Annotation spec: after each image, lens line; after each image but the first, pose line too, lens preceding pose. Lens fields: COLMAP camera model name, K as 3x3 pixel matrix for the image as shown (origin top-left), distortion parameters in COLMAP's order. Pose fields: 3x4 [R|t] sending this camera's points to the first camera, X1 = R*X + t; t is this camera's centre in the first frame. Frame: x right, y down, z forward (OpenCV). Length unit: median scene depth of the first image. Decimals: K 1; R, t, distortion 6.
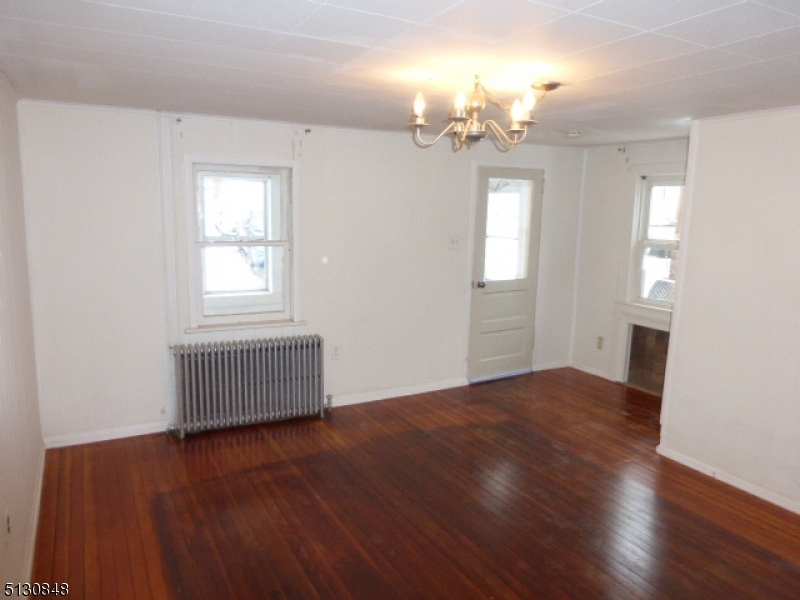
lens RADIAL K [[579.1, 0, 401.7], [0, 579.1, 306.0], [0, 0, 1]] dist [-0.041583, 0.027306]
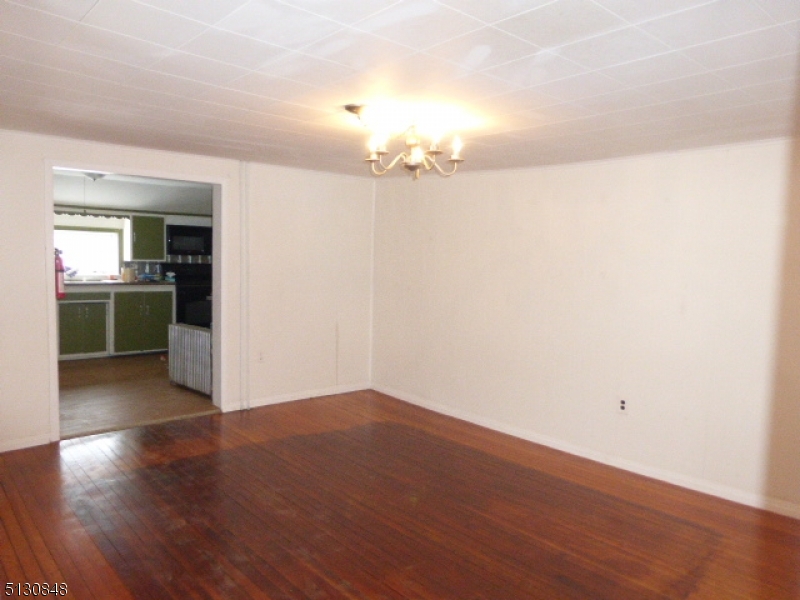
lens RADIAL K [[579.1, 0, 401.7], [0, 579.1, 306.0], [0, 0, 1]] dist [-0.041583, 0.027306]
pose [[-0.970031, -0.028308, -0.241327, 0.261494], [-0.091316, 0.962856, 0.254105, -0.183923], [0.225170, 0.268526, -0.936585, 1.310463]]
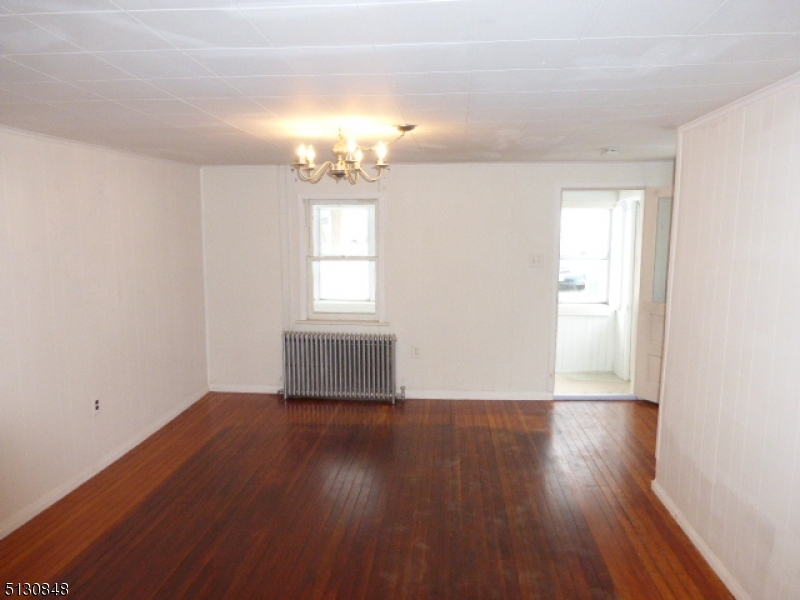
lens RADIAL K [[579.1, 0, 401.7], [0, 579.1, 306.0], [0, 0, 1]] dist [-0.041583, 0.027306]
pose [[0.830833, 0.052962, -0.553995, 0.579927], [-0.077224, 0.996803, -0.020519, 0.014779], [0.551137, 0.059830, 0.832267, -0.005002]]
